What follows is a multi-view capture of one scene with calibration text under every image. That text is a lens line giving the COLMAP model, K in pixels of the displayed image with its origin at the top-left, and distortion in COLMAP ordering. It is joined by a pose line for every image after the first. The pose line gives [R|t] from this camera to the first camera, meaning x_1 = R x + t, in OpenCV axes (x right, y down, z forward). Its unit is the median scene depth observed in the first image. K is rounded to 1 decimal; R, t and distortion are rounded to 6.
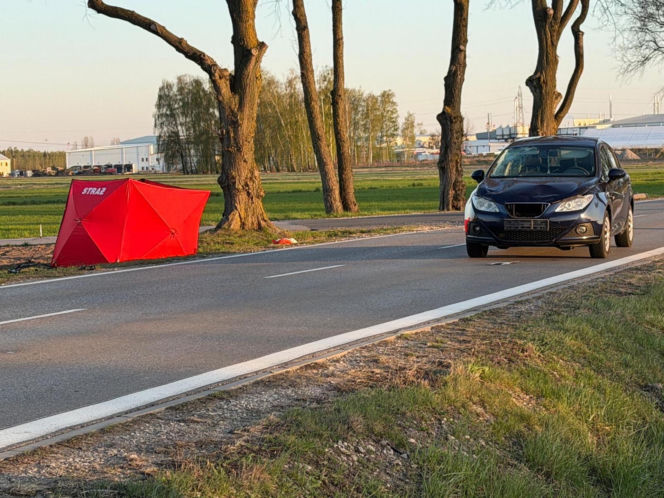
lens RADIAL K [[1710.7, 0, 329.9], [0, 1710.7, 248.0], [0, 0, 1]] dist [0.043334, 0.000000]
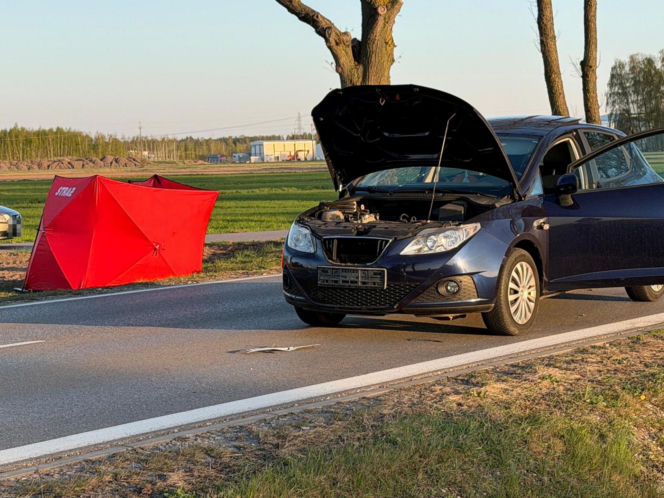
lens RADIAL K [[1627.5, 0, 332.5], [0, 1627.5, 254.7], [0, 0, 1]] dist [0.088140, 0.000000]
pose [[0.963932, 0.014295, -0.265765, 0.135526], [-0.008871, 0.999727, 0.021598, -0.017508], [0.266002, -0.018461, 0.963796, 0.262914]]
